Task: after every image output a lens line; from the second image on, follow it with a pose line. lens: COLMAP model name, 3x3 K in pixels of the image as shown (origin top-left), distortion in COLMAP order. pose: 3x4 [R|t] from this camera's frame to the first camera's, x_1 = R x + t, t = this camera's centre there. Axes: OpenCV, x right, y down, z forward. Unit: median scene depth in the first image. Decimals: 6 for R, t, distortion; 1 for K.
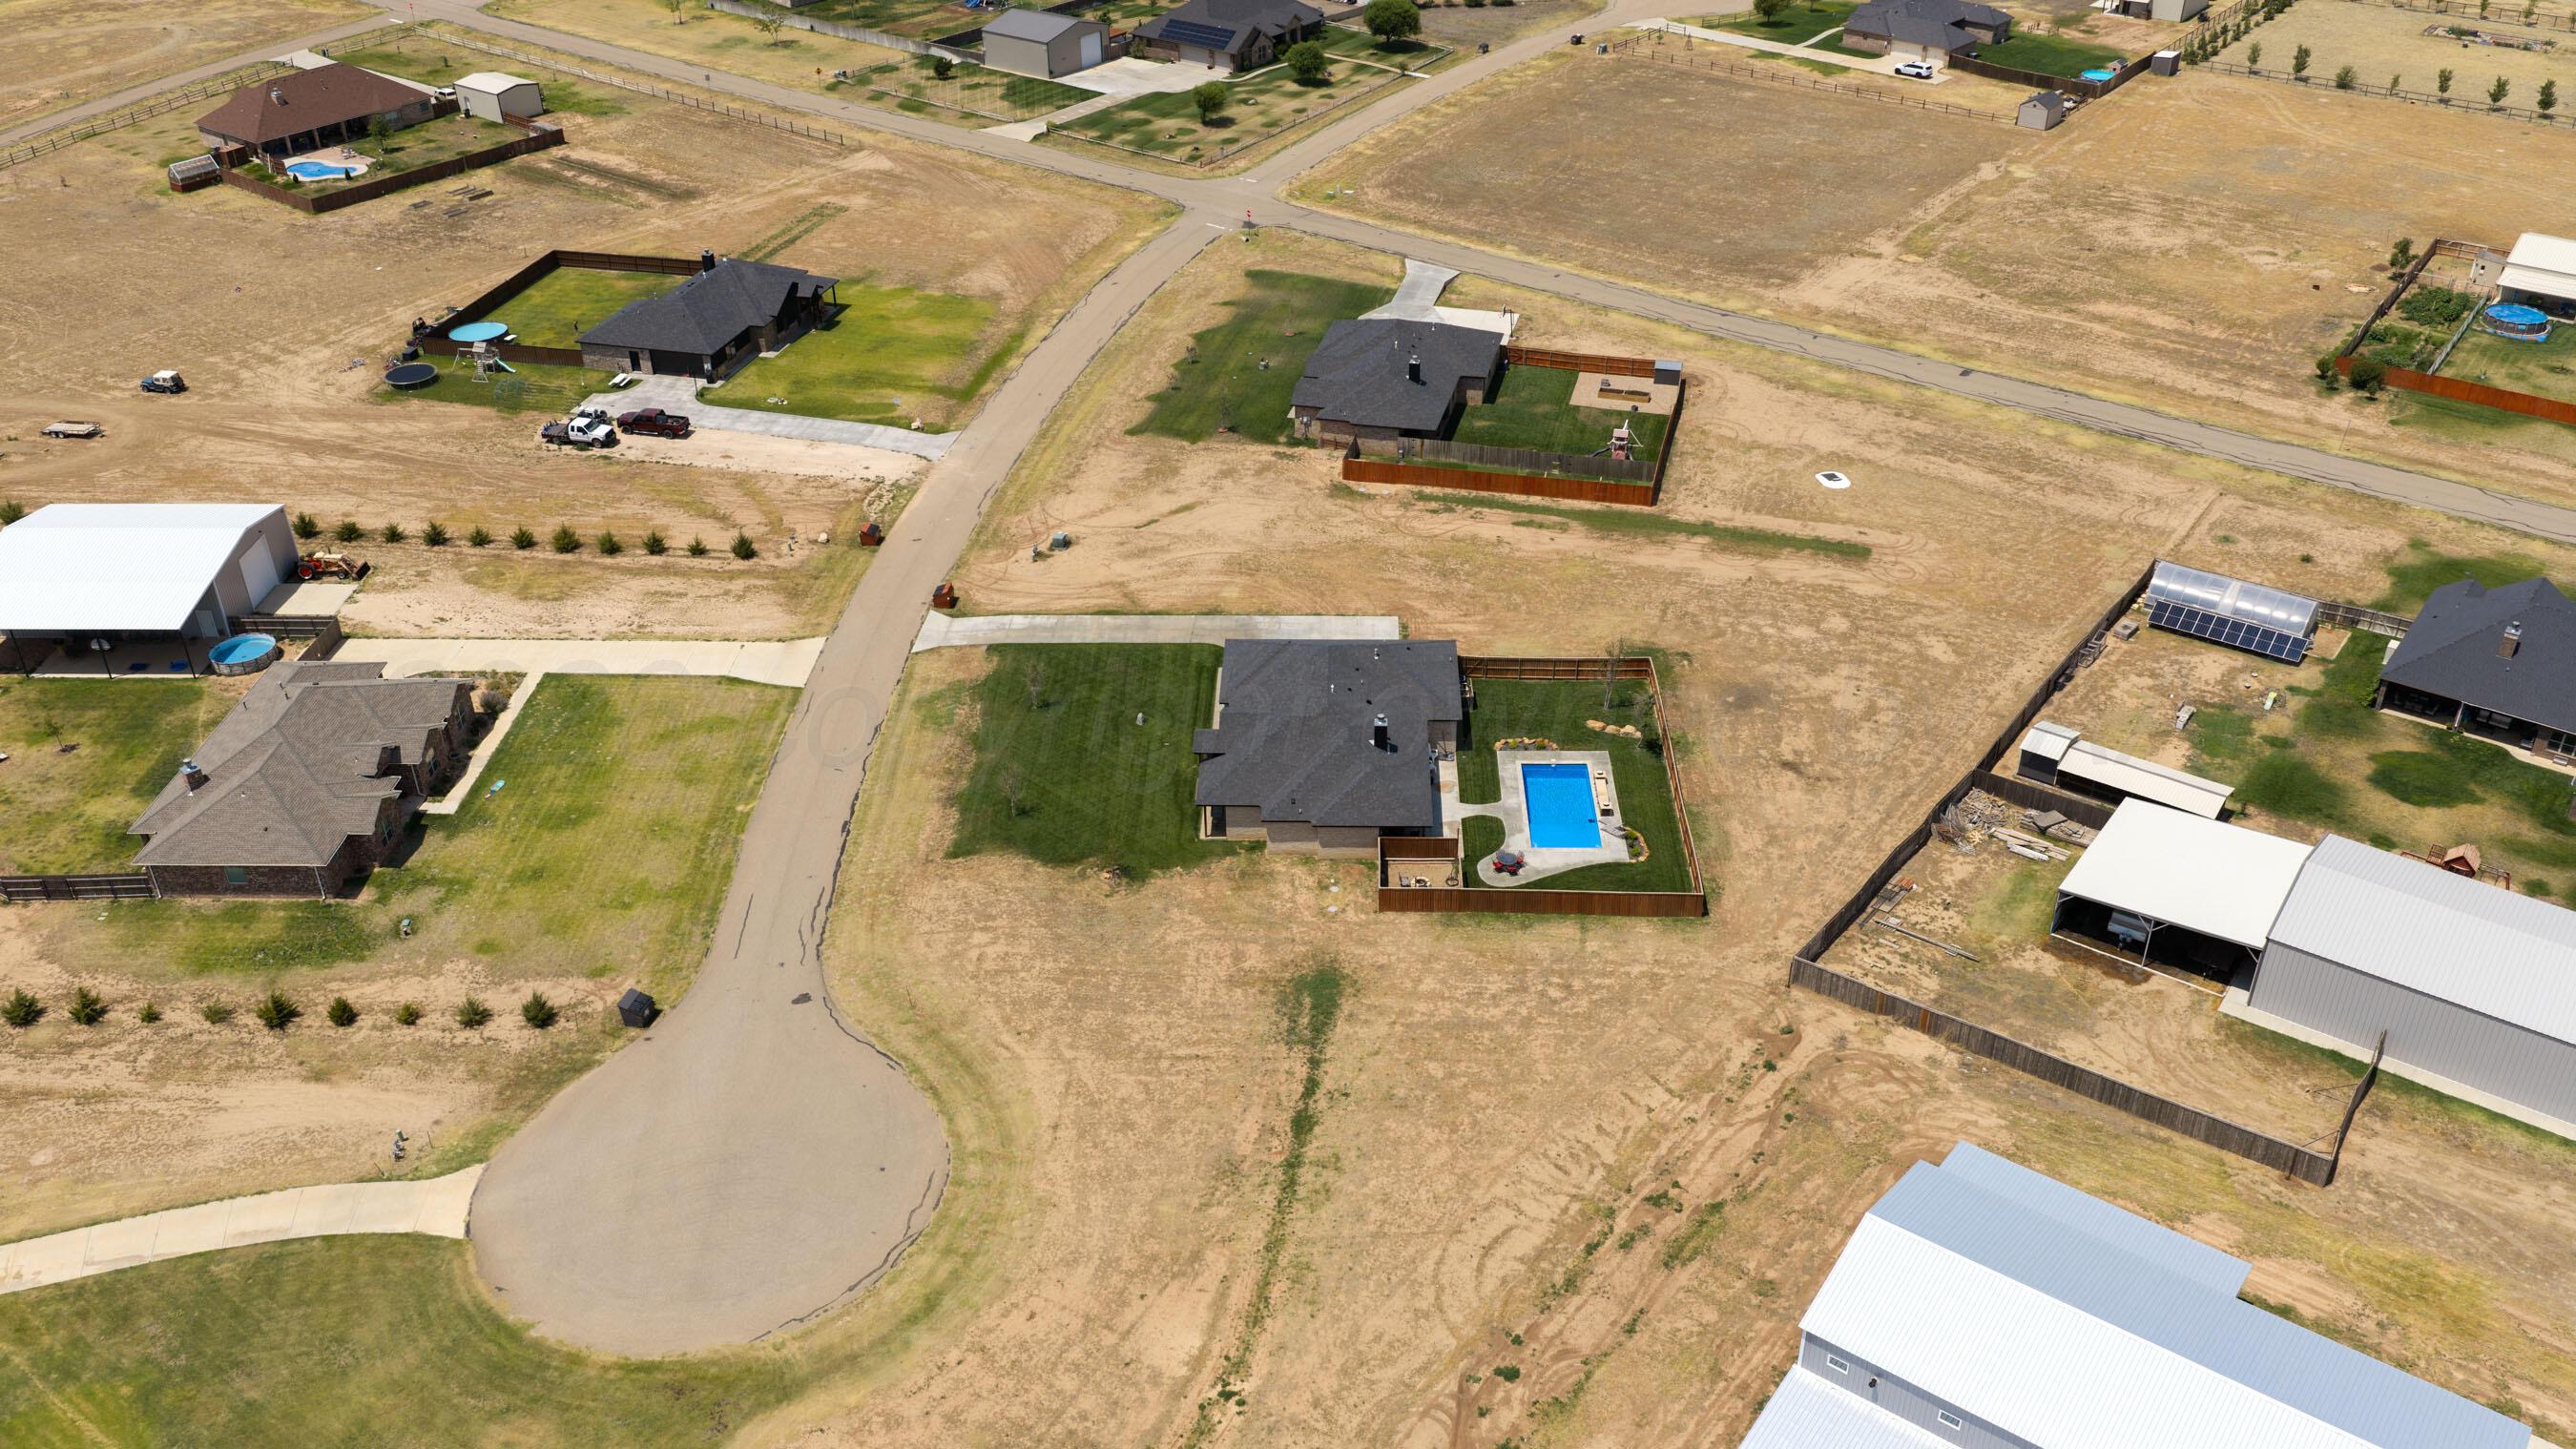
lens RADIAL K [[2128.7, 0, 1288.3], [0, 2128.7, 725.3], [0, 0, 1]] dist [0.027752, -0.060380]
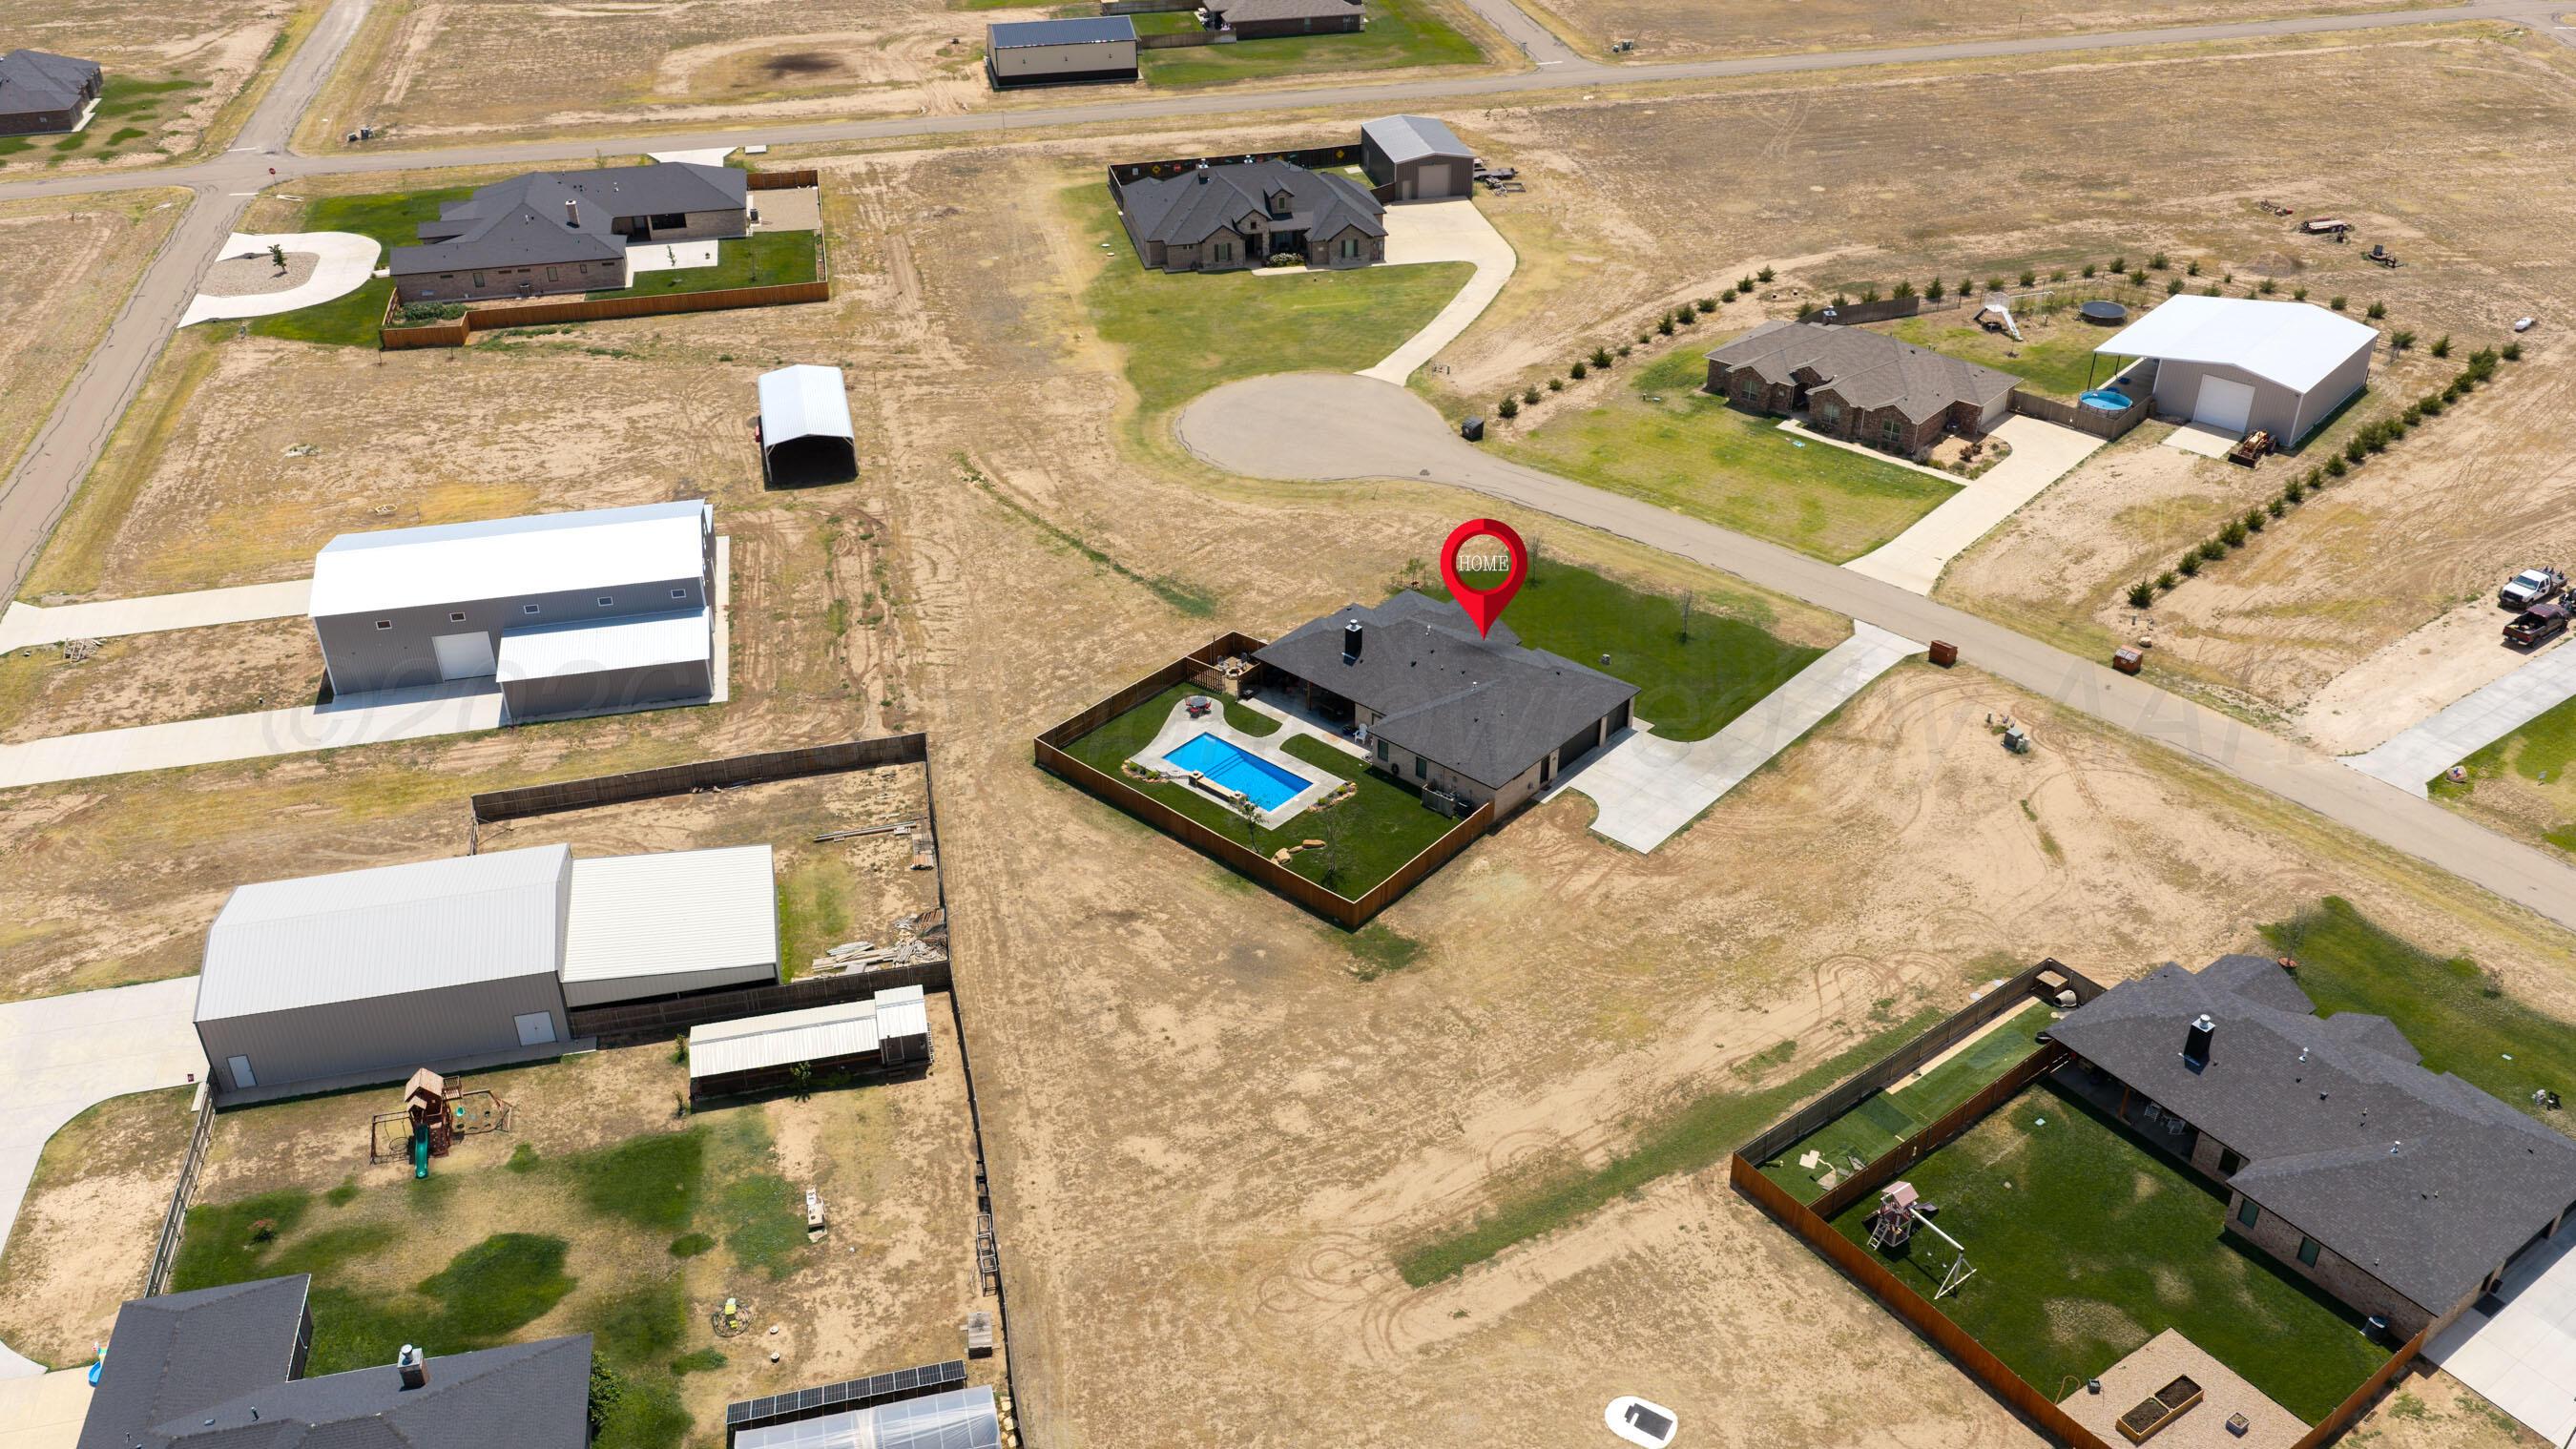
lens RADIAL K [[2128.7, 0, 1293.2], [0, 2128.7, 727.7], [0, 0, 1]] dist [0.027752, -0.060380]
pose [[-0.644226, 0.417167, -0.641050, 0.736492], [-0.389477, 0.542407, 0.744381, -0.725715], [0.658241, 0.729223, -0.186955, 1.159102]]
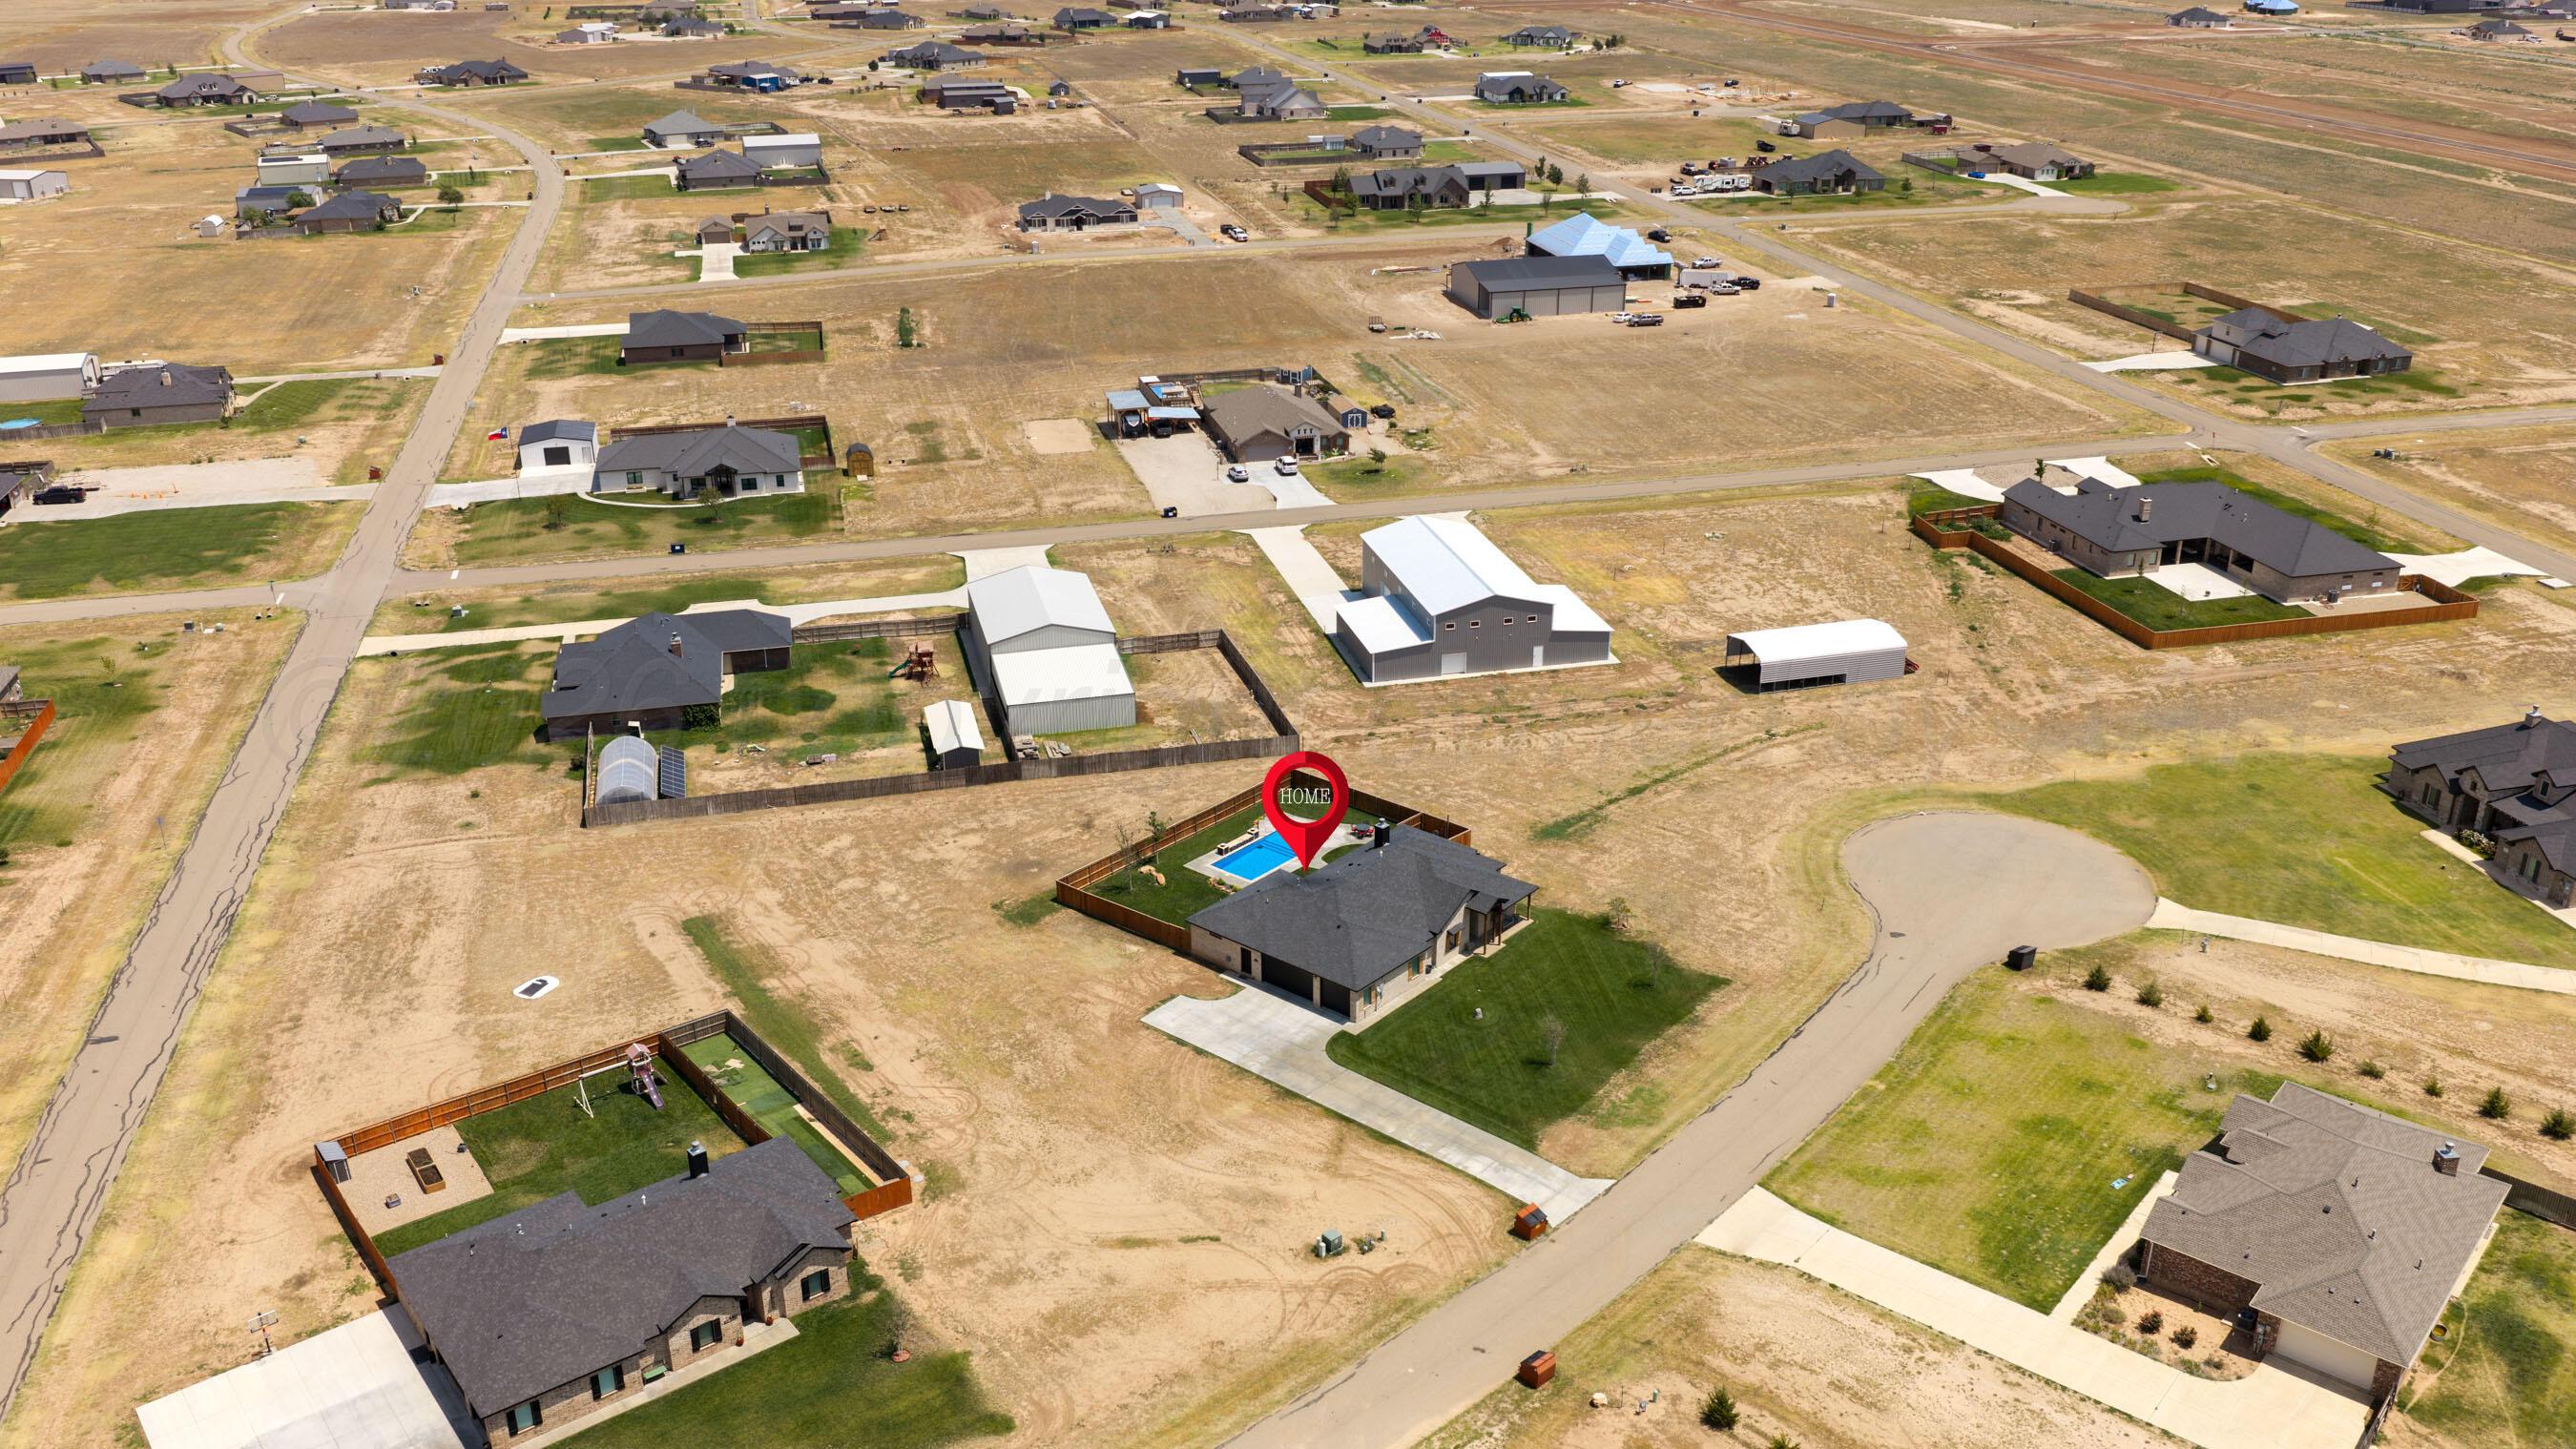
lens RADIAL K [[2128.7, 0, 1295.1], [0, 2128.7, 728.8], [0, 0, 1]] dist [0.027752, -0.060380]
pose [[-0.778733, -0.230944, 0.583300, -0.582252], [0.342031, 0.623150, 0.703349, -0.861170], [-0.525917, 0.747228, -0.406278, 1.406134]]
